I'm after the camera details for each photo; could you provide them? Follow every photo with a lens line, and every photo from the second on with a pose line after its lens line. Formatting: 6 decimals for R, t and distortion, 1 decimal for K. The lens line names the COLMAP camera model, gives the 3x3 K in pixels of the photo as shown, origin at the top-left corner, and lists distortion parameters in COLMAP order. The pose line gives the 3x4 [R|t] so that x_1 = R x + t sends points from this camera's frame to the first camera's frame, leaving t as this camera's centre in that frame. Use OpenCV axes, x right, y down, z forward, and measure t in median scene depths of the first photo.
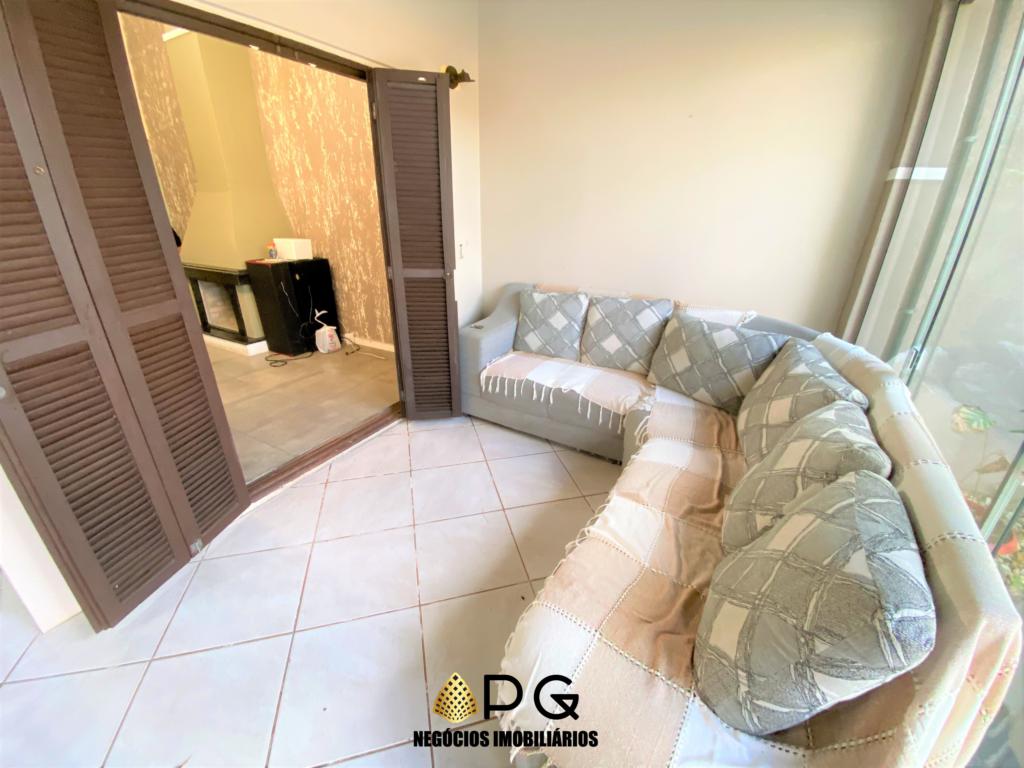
lens RADIAL K [[418.8, 0, 510.4], [0, 418.8, 384.0], [0, 0, 1]] dist [0.029563, -0.024037]
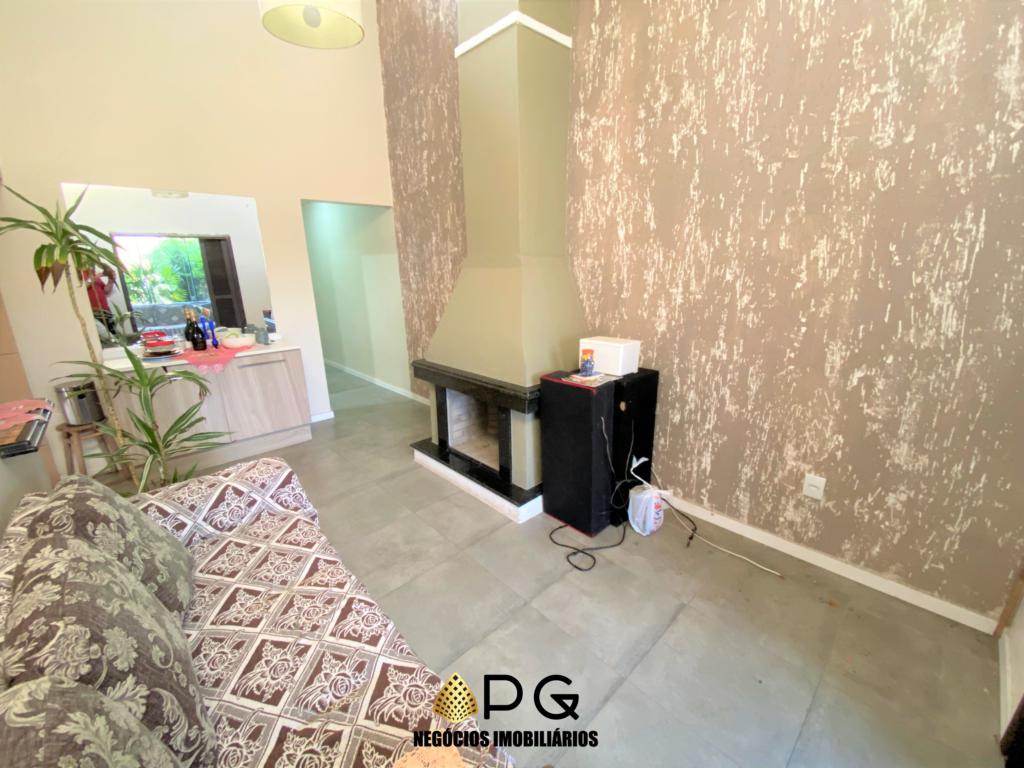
lens RADIAL K [[418.8, 0, 510.4], [0, 418.8, 384.0], [0, 0, 1]] dist [0.029563, -0.024037]
pose [[0.955159, 0.053086, -0.291294, -0.462242], [-0.088713, 0.989910, -0.110488, -0.196848], [0.282490, 0.131375, 0.950232, 0.390810]]
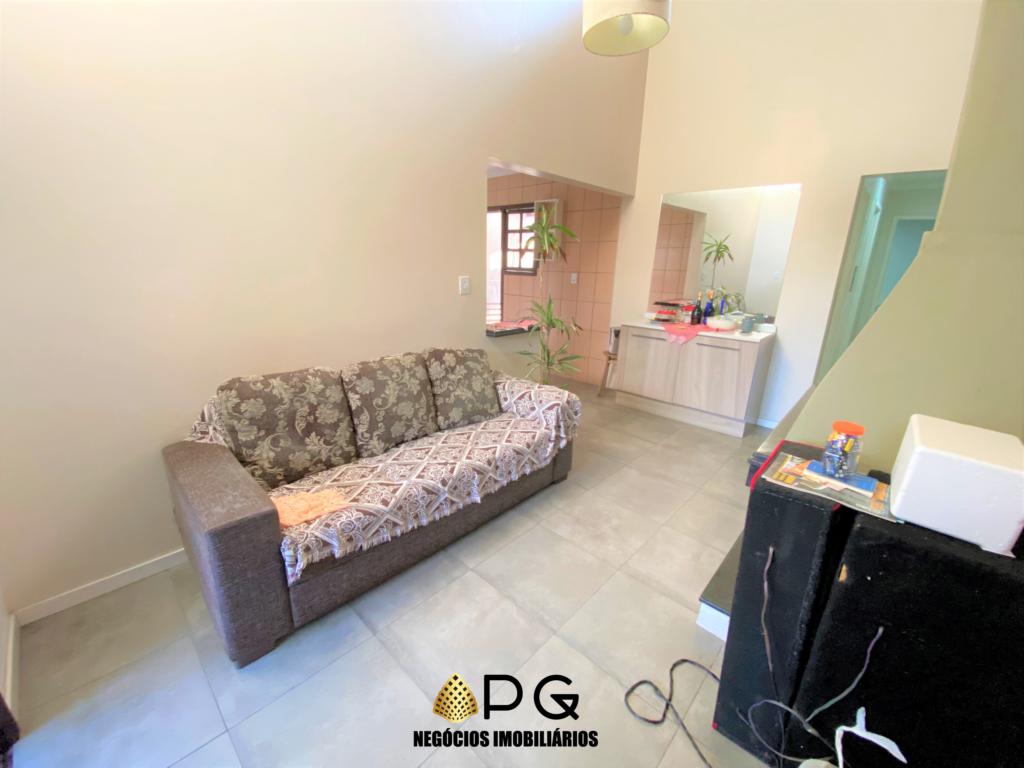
lens RADIAL K [[418.8, 0, 510.4], [0, 418.8, 384.0], [0, 0, 1]] dist [0.029563, -0.024037]
pose [[-0.249653, 0.257693, -0.933417, -0.236348], [-0.400324, 0.850242, 0.341802, -0.338063], [0.881711, 0.459001, -0.109105, 0.763580]]
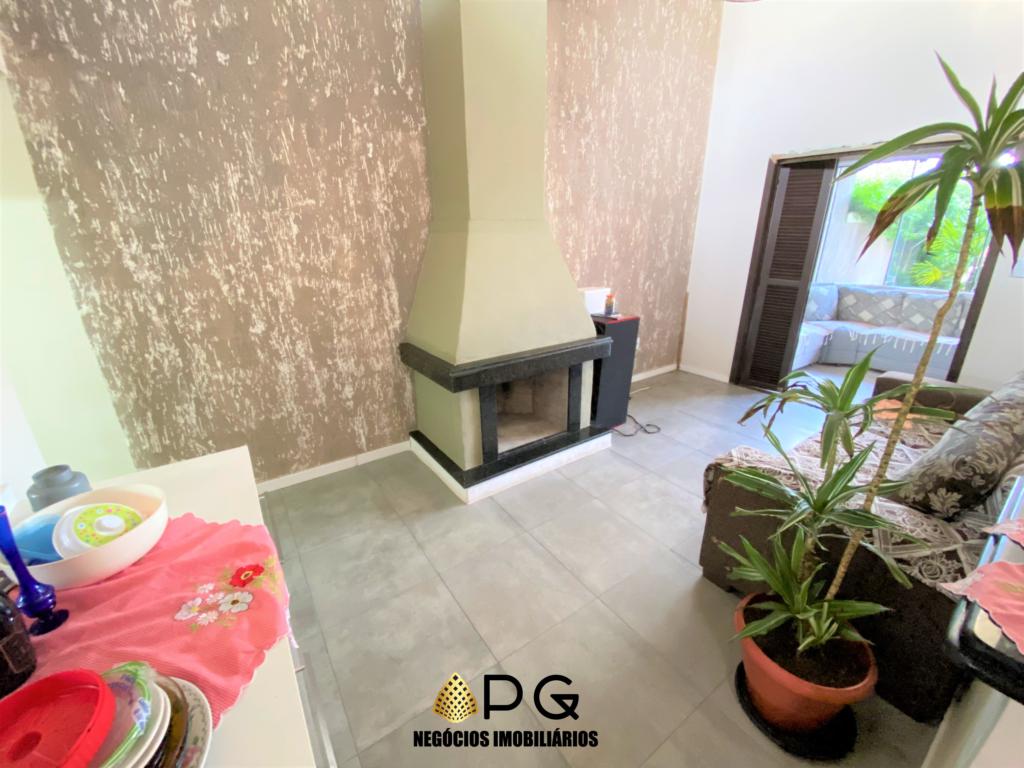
lens RADIAL K [[418.8, 0, 510.4], [0, 418.8, 384.0], [0, 0, 1]] dist [0.029563, -0.024037]
pose [[0.433980, -0.319907, 0.842212, -1.275846], [0.361951, 0.917981, 0.162179, -0.349438], [-0.825017, 0.234457, 0.514177, 0.731612]]
